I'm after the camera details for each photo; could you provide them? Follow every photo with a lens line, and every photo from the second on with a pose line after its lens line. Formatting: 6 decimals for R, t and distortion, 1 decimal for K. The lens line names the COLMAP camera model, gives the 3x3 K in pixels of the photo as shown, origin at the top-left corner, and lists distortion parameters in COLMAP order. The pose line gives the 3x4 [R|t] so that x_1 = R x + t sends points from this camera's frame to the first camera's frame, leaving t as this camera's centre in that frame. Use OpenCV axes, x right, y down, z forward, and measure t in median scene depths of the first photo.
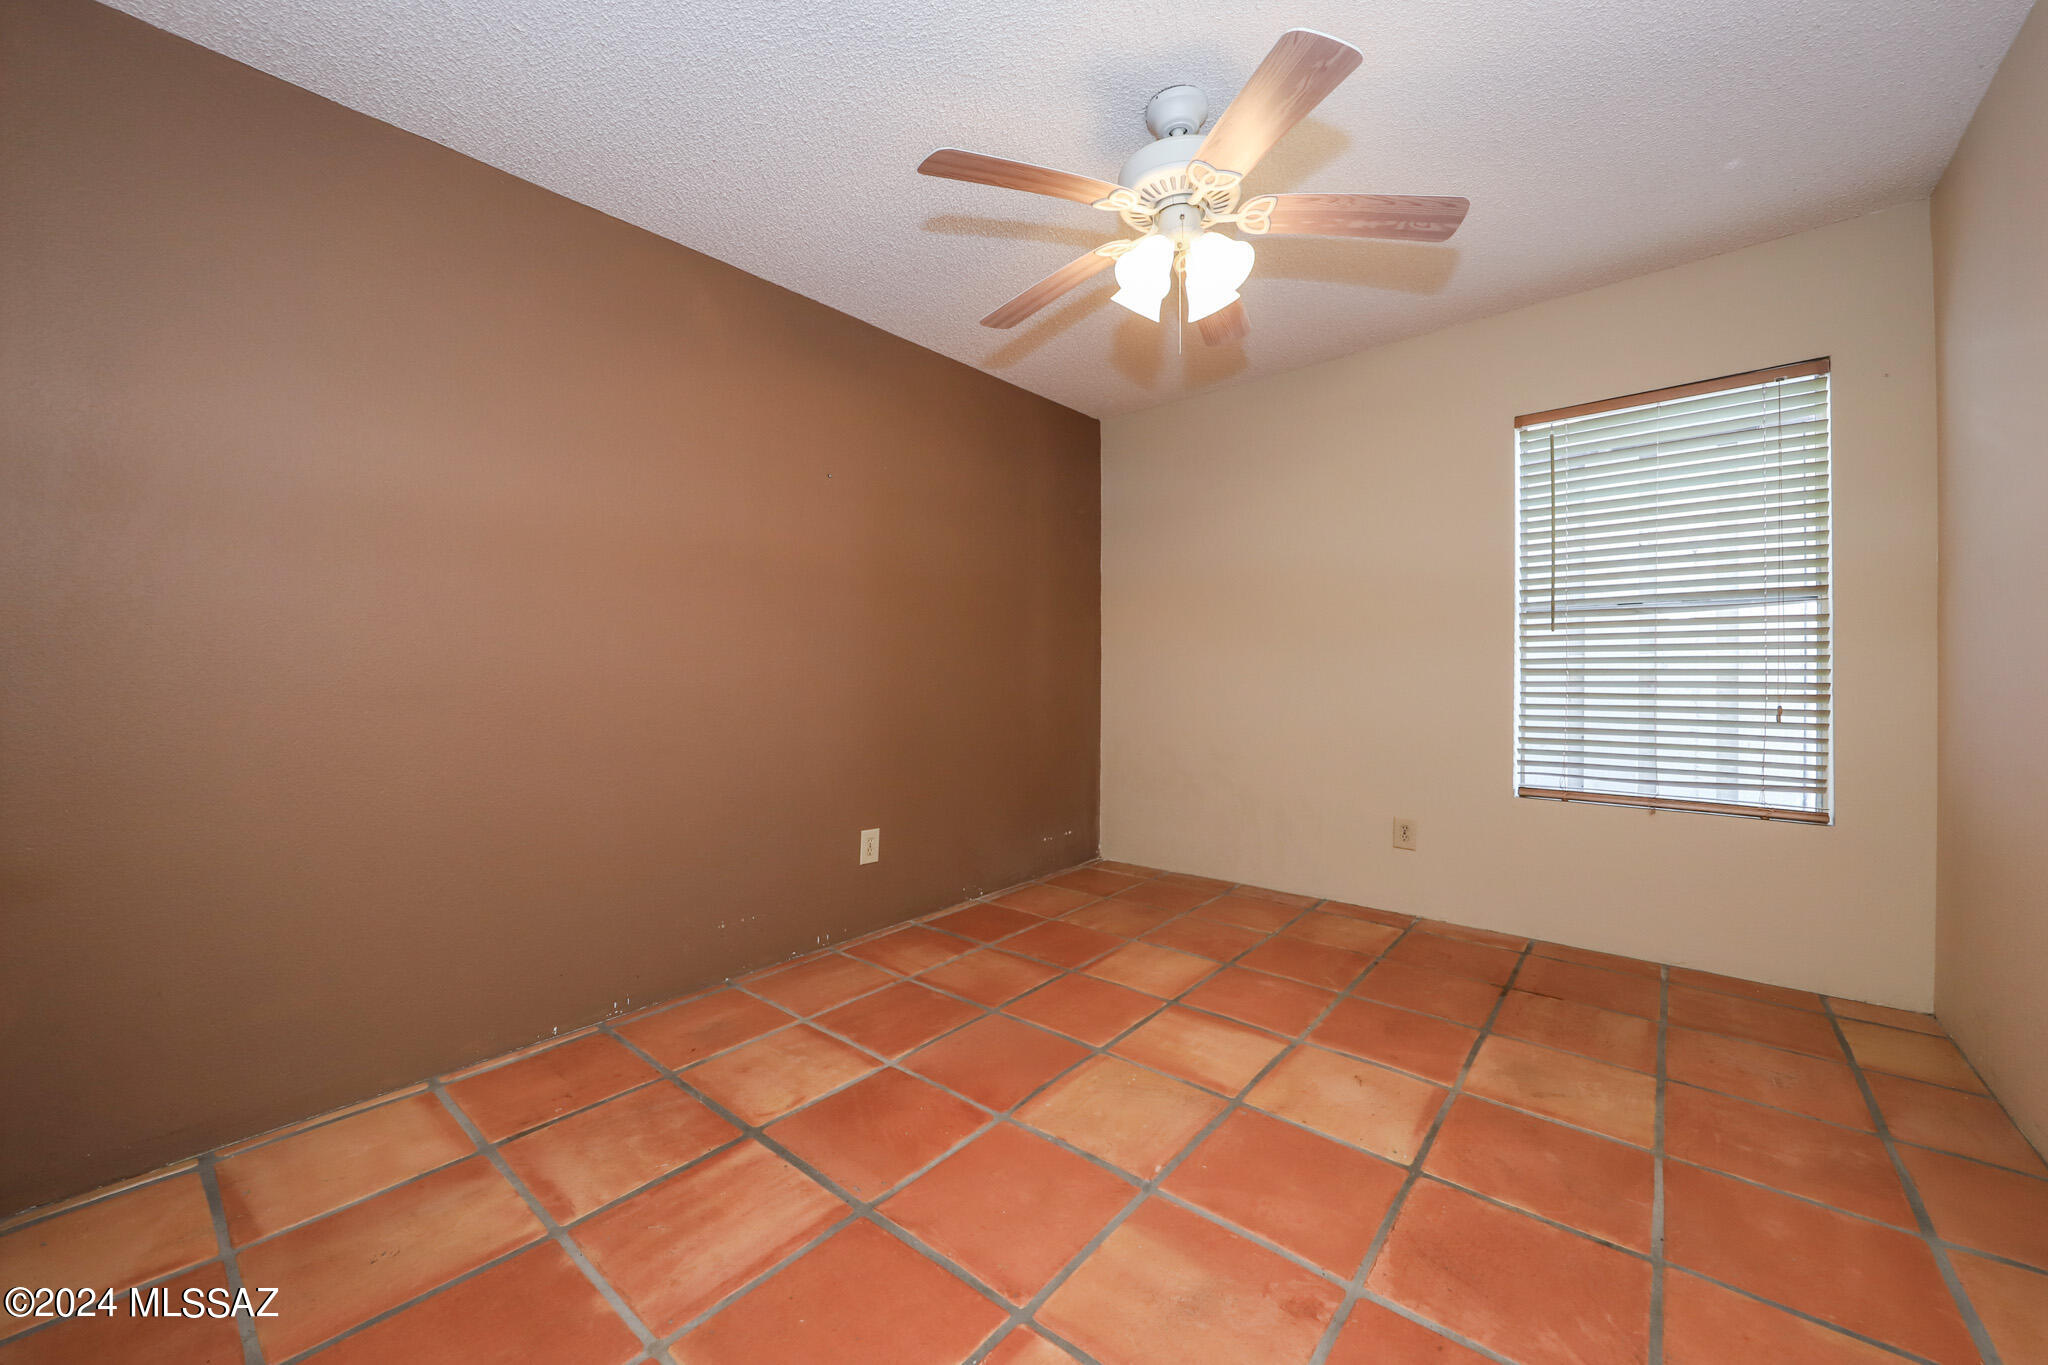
lens RADIAL K [[769.5, 0, 1017.4], [0, 769.5, 677.9], [0, 0, 1]] dist [0.007255, 0.001121]
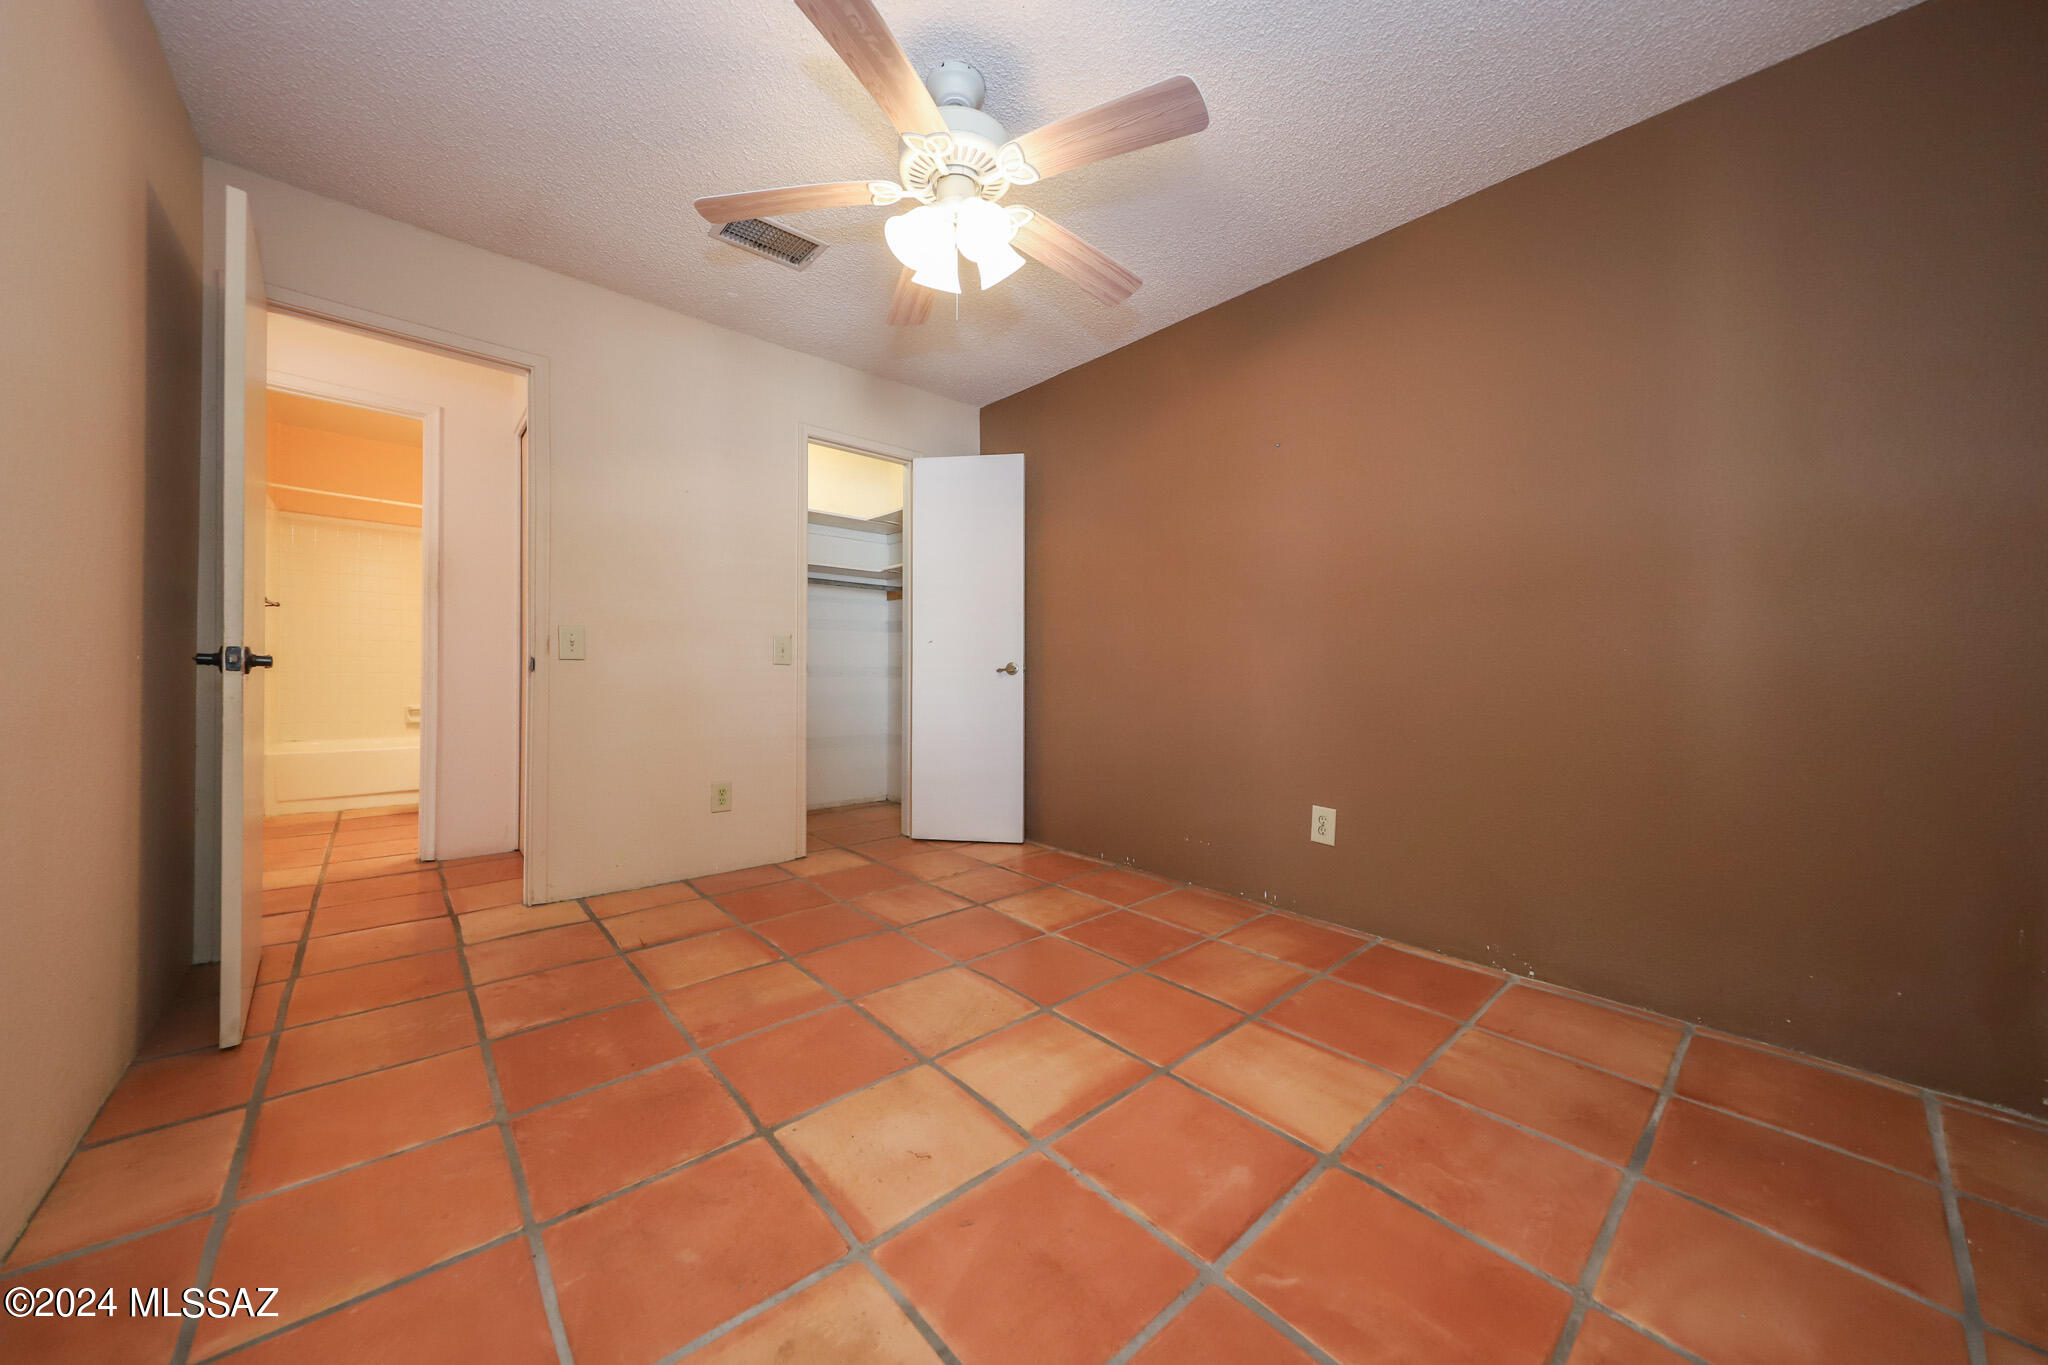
lens RADIAL K [[745.5, 0, 1016.9], [0, 745.5, 667.9], [0, 0, 1]] dist [0.014475, -0.001206]
pose [[-0.165687, 0.007179, -0.986152, 0.993682], [-0.014359, 0.999850, 0.009691, 0.037917], [0.986074, 0.015766, -0.165559, 1.053064]]
